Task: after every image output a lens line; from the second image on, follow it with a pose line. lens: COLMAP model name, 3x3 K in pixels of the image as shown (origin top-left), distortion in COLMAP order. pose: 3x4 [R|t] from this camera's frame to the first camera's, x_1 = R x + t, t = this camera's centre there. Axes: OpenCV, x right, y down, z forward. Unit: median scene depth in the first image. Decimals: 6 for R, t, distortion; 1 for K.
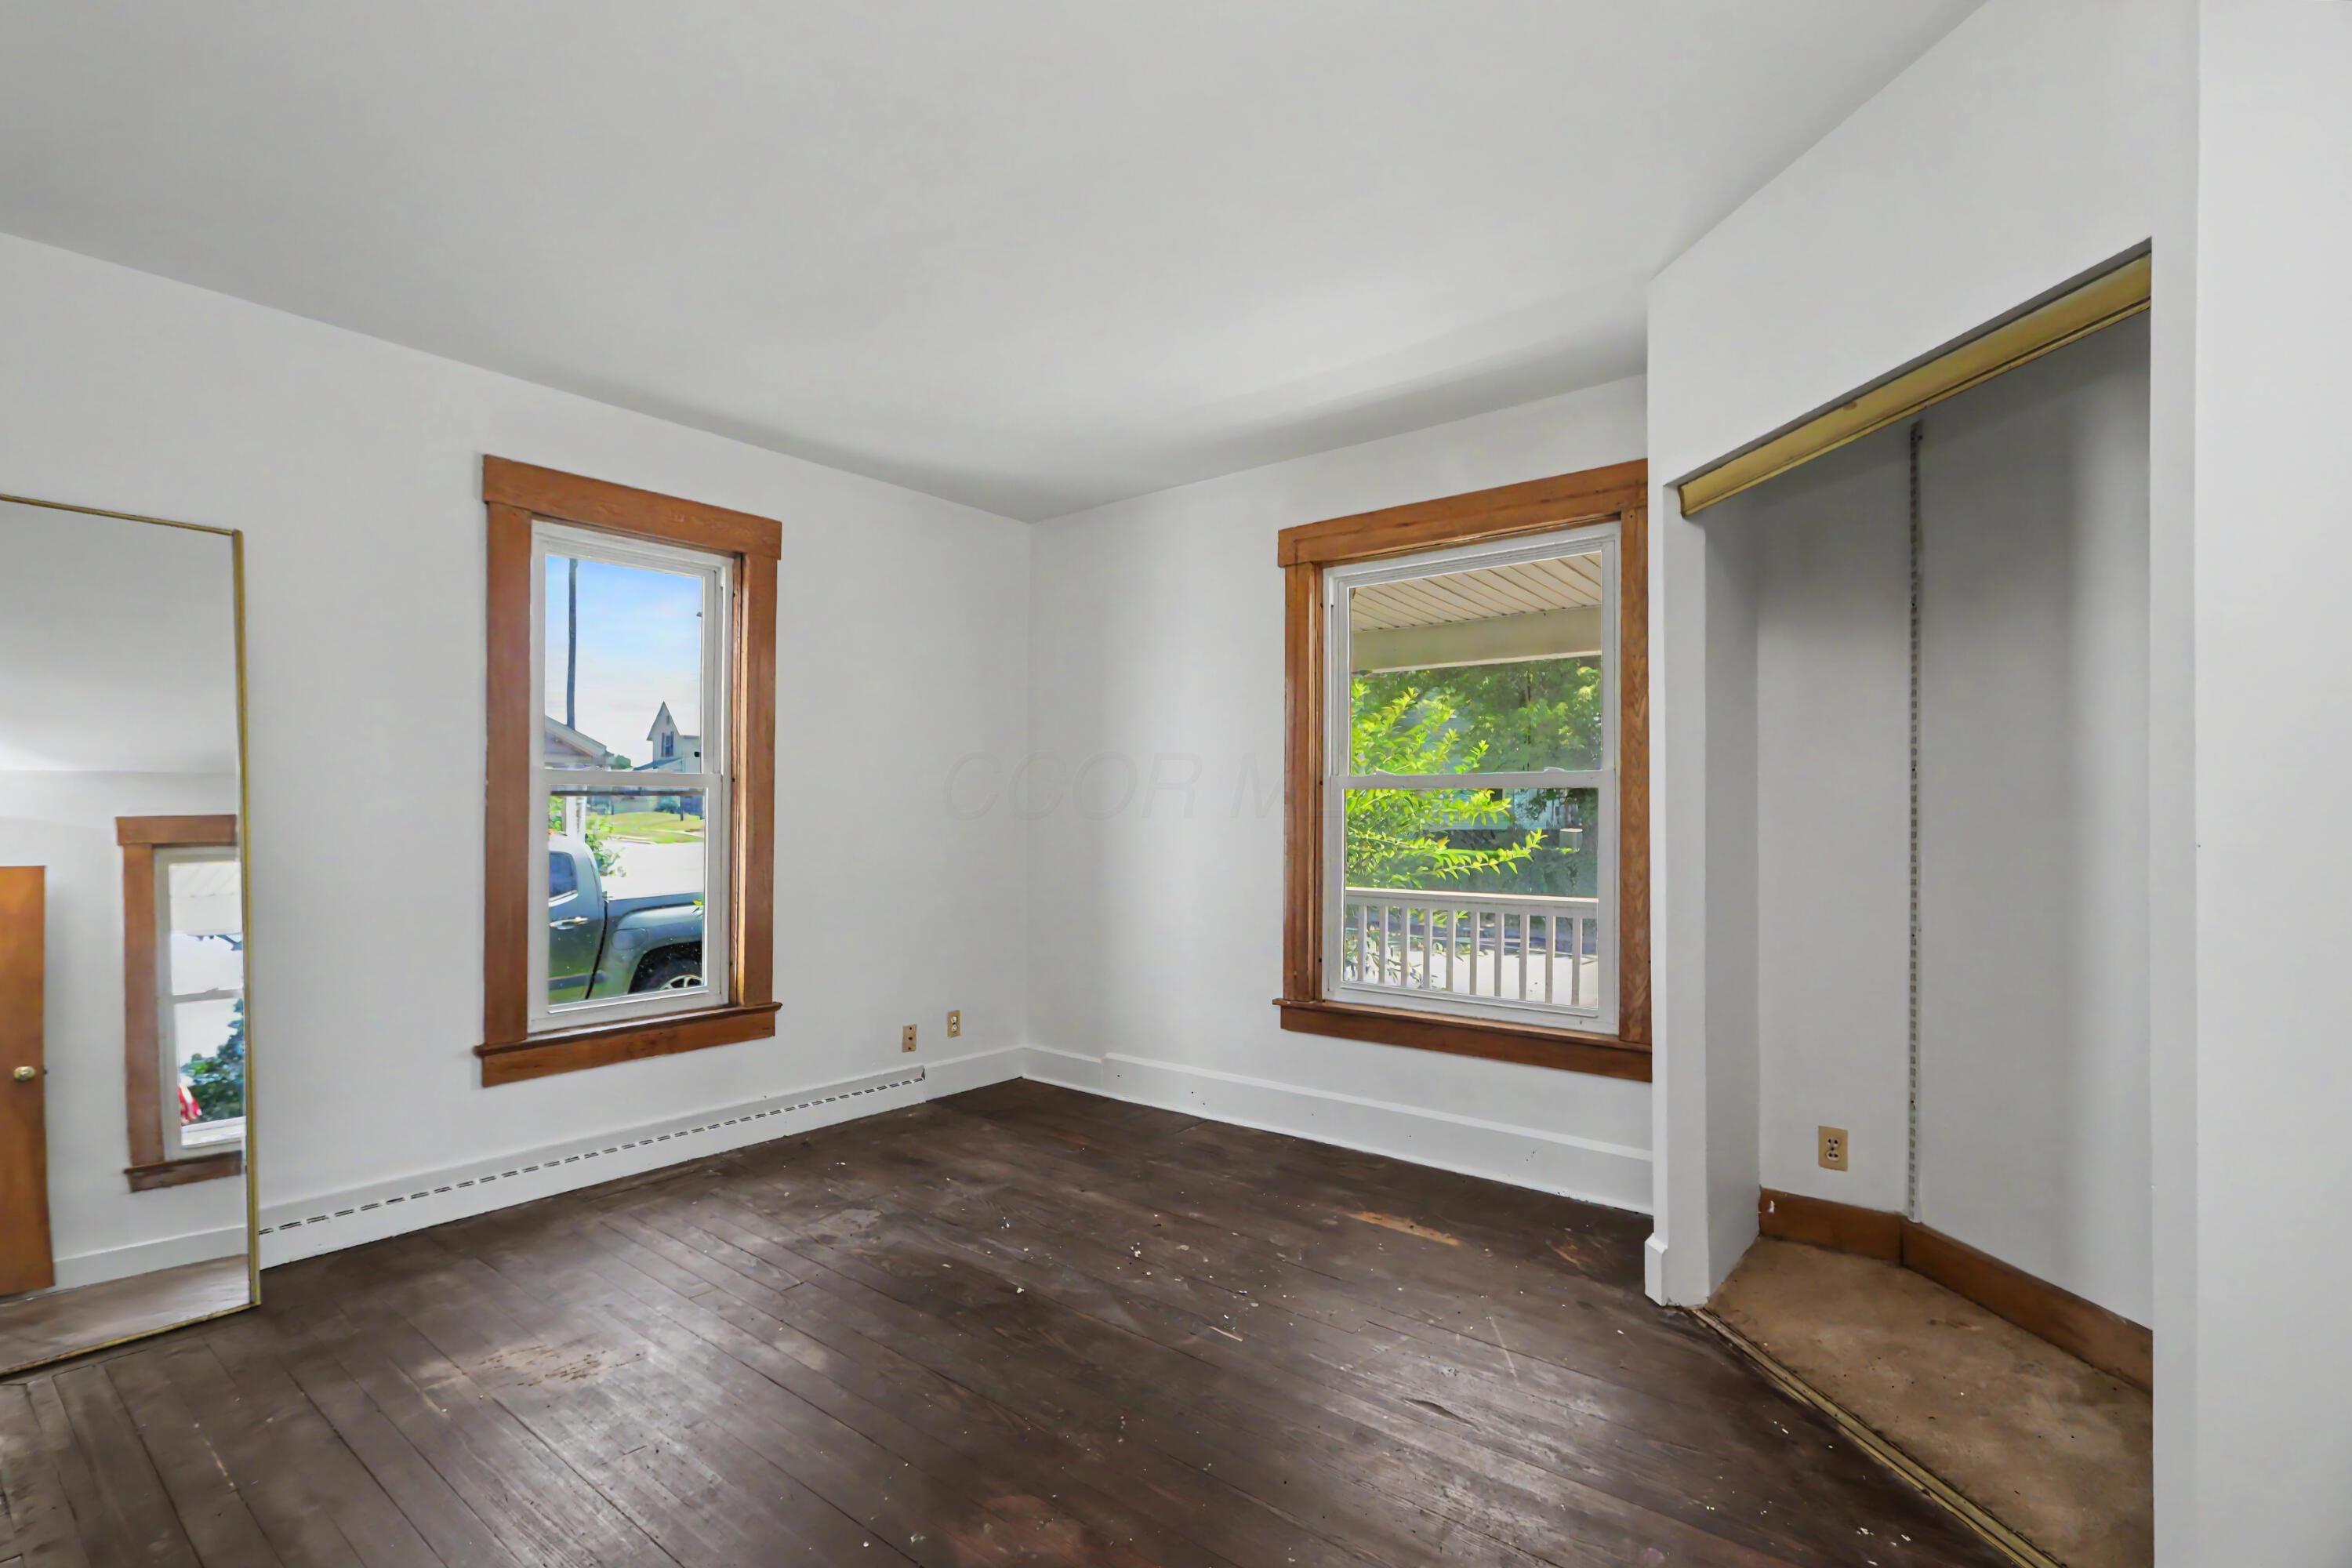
lens RADIAL K [[1098.5, 0, 1185.0], [0, 1098.5, 808.4], [0, 0, 1]] dist [0.000724, 0.000071]
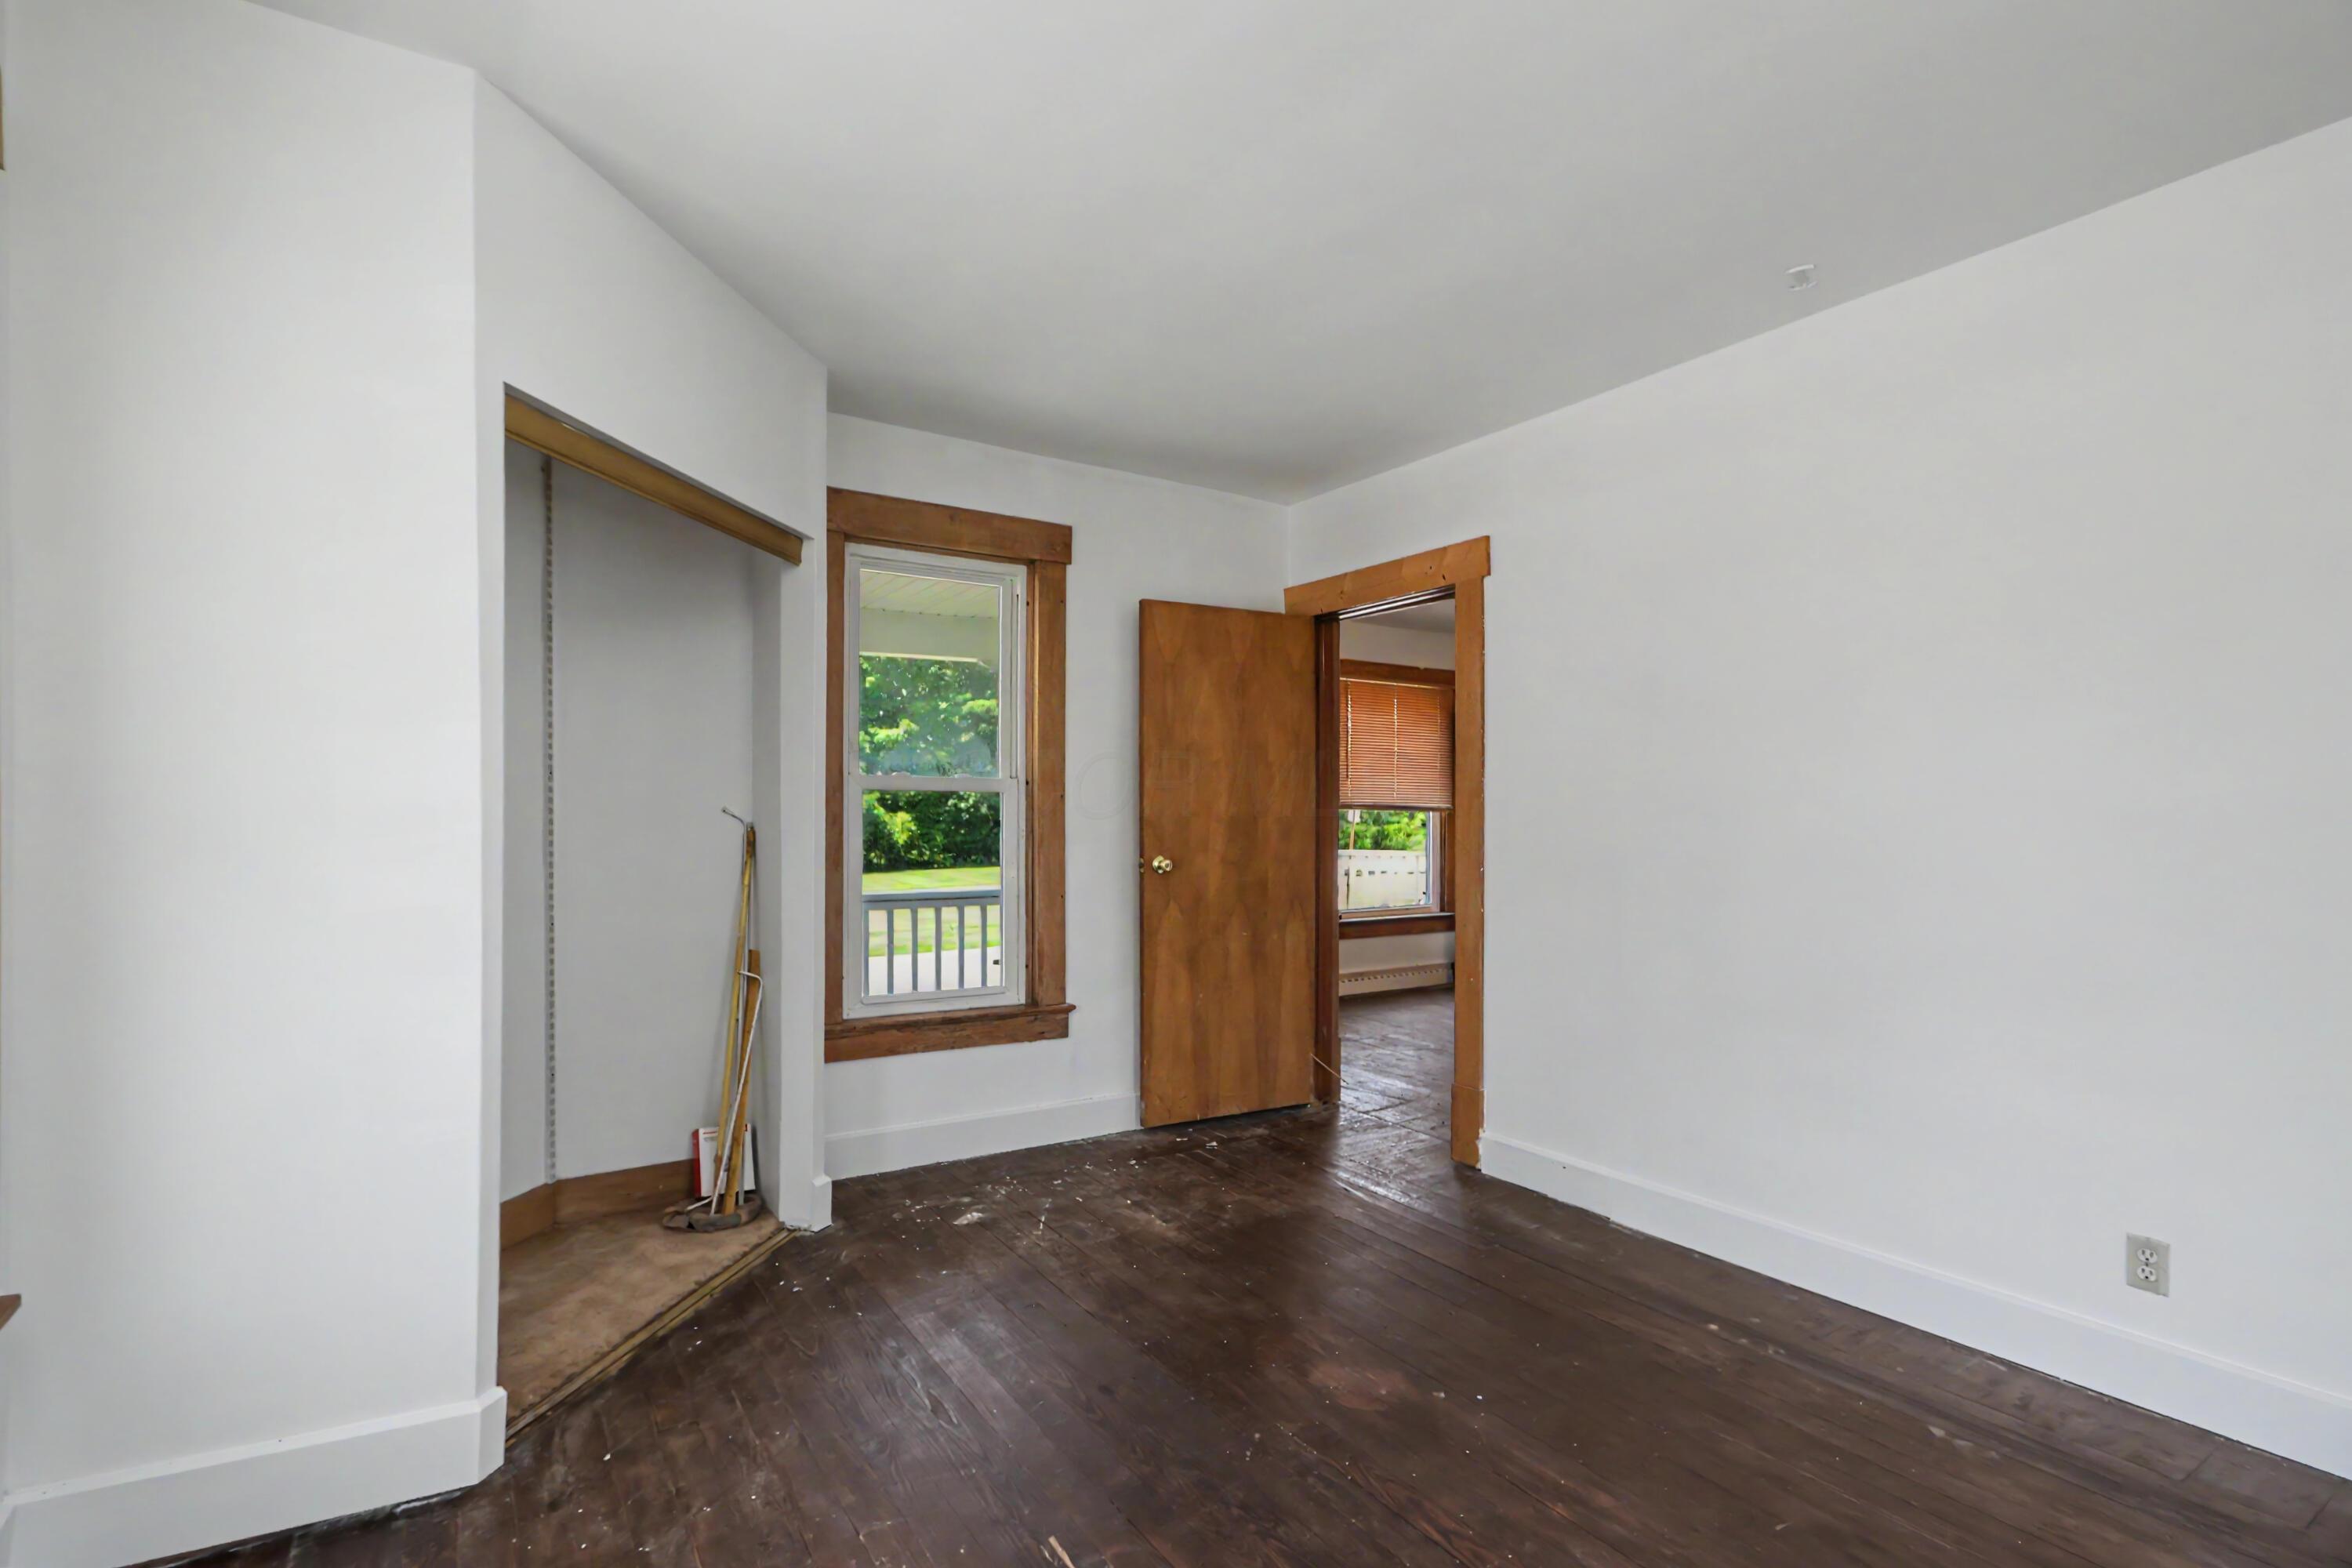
lens RADIAL K [[1098.5, 0, 1185.0], [0, 1098.5, 808.4], [0, 0, 1]] dist [0.000724, 0.000071]
pose [[-0.950817, -0.000633, 0.309752, -0.292992], [-0.002400, 0.999983, -0.005324, 0.006972], [-0.309743, -0.005806, -0.950803, 1.893371]]
